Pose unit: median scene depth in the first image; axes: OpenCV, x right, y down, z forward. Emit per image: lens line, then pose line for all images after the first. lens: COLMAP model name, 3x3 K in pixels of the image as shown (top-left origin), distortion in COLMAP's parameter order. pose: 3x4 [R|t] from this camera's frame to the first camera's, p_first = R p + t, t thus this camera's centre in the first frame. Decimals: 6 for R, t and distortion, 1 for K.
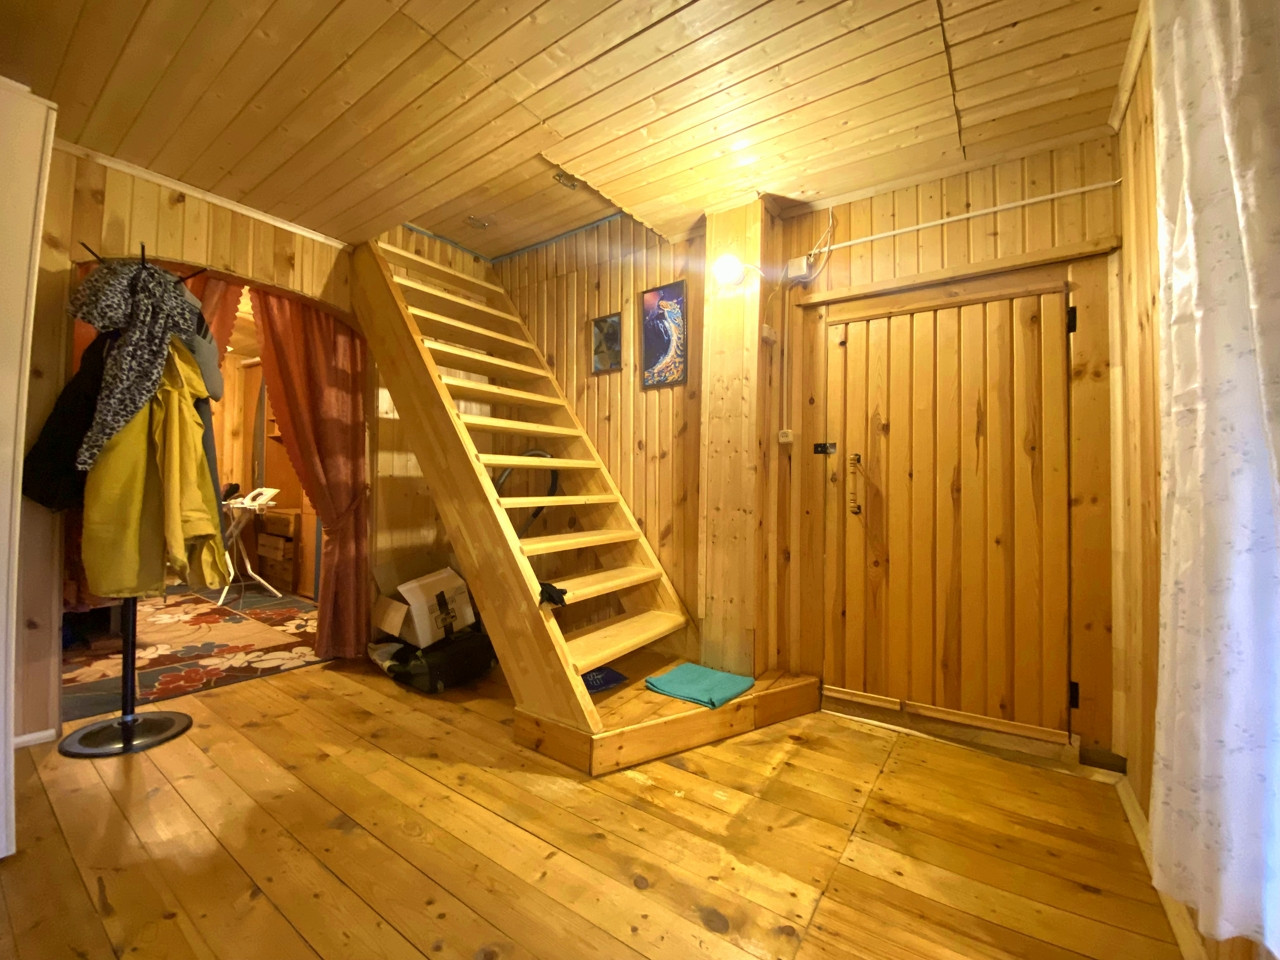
lens RADIAL K [[512.4, 0, 656.4], [0, 512.4, 478.0], [0, 0, 1]] dist [-0.031028, -0.000189]
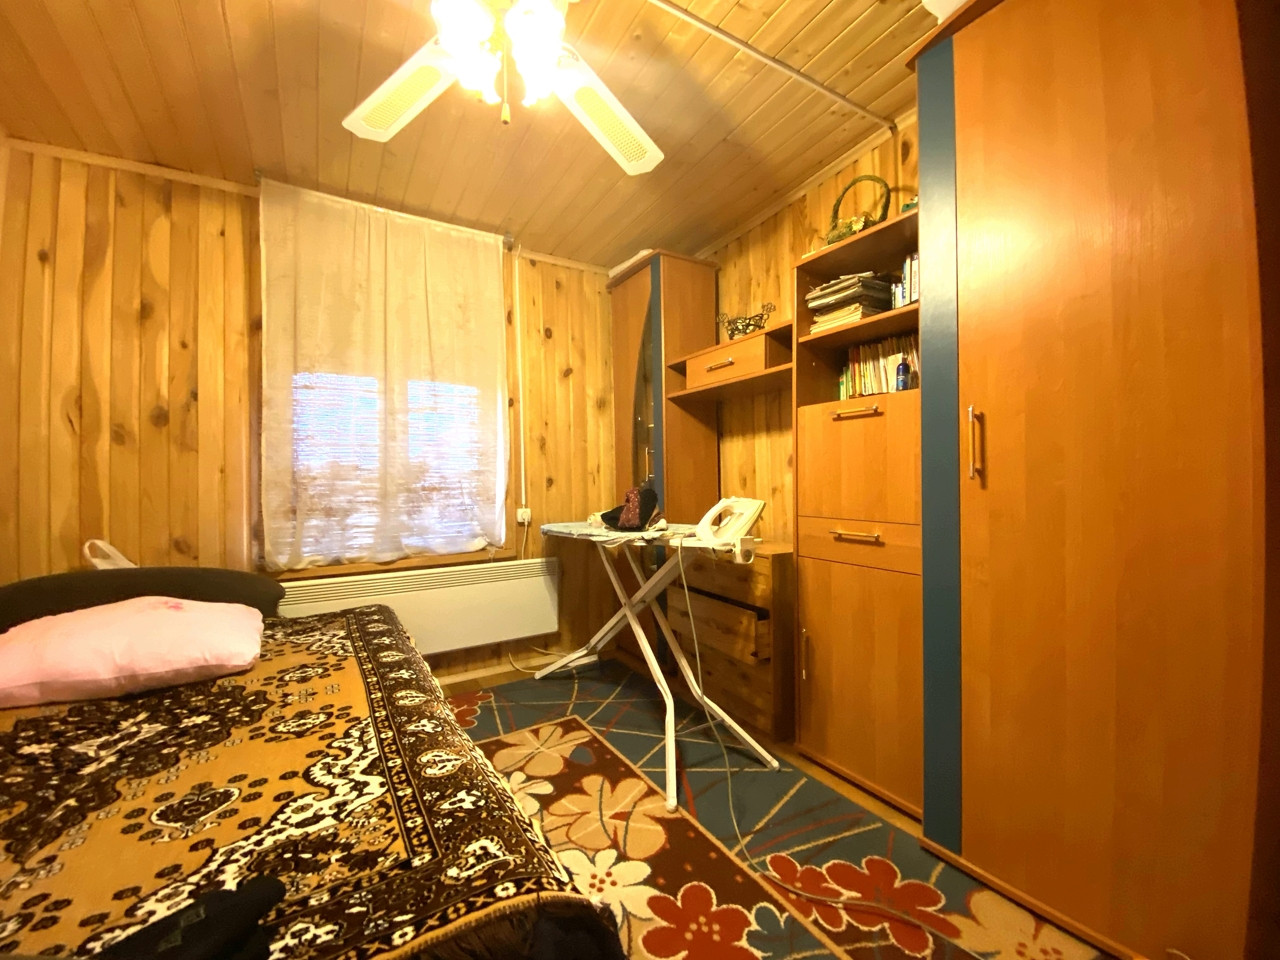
lens RADIAL K [[521.3, 0, 639.2], [0, 521.3, 477.1], [0, 0, 1]] dist [0.027918, -0.022207]
pose [[0.900621, -0.032165, -0.433414, -1.096775], [0.034029, 0.999415, -0.003459, 0.001038], [0.433272, -0.011634, 0.901188, 0.955743]]
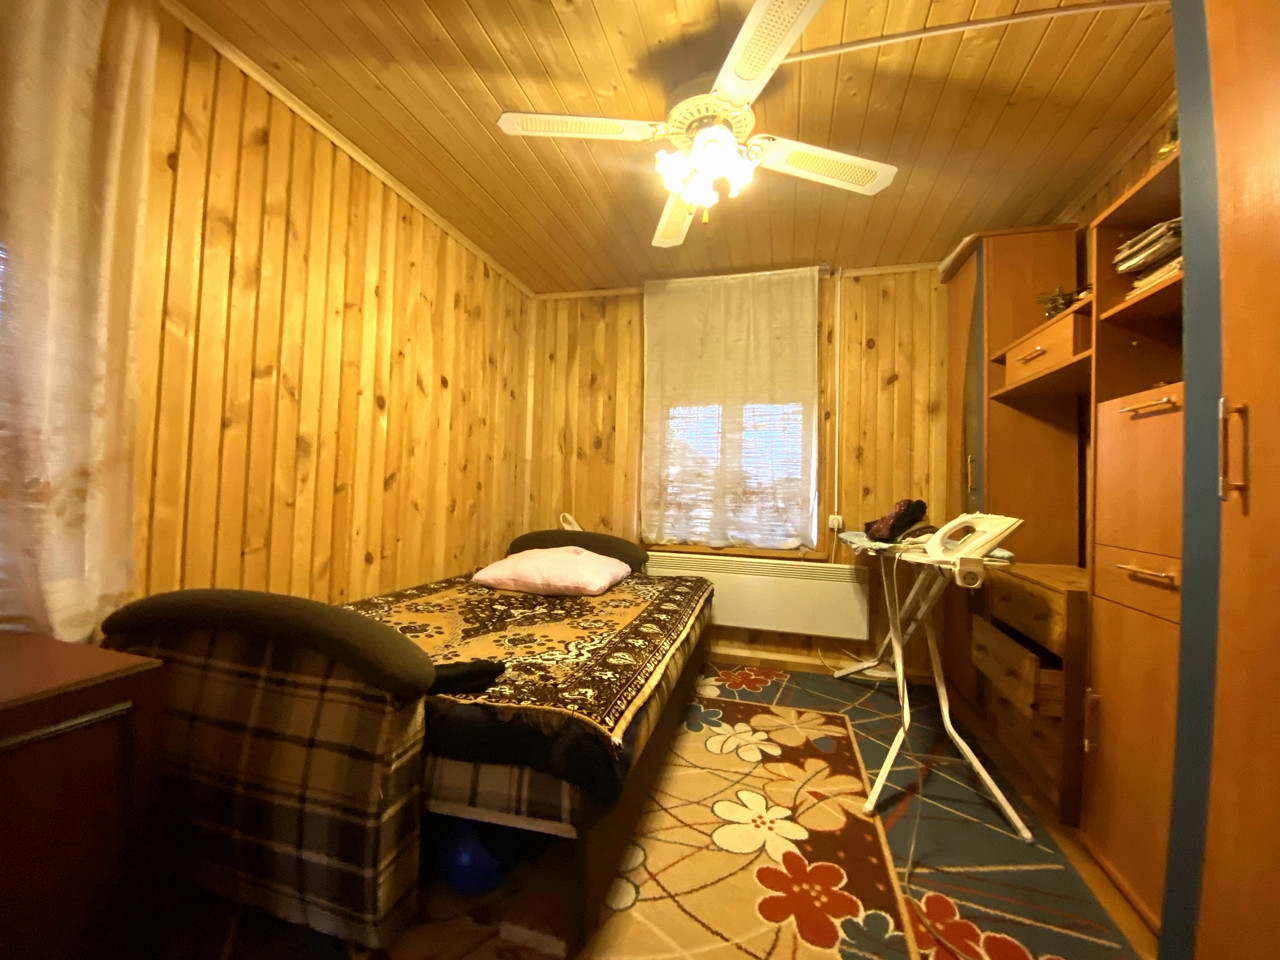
lens RADIAL K [[521.3, 0, 639.2], [0, 521.3, 477.1], [0, 0, 1]] dist [0.027918, -0.022207]
pose [[0.302235, -0.029432, -0.952779, -0.809262], [-0.007824, 0.999413, -0.033354, 0.013379], [0.953201, 0.017535, 0.301828, 1.071865]]
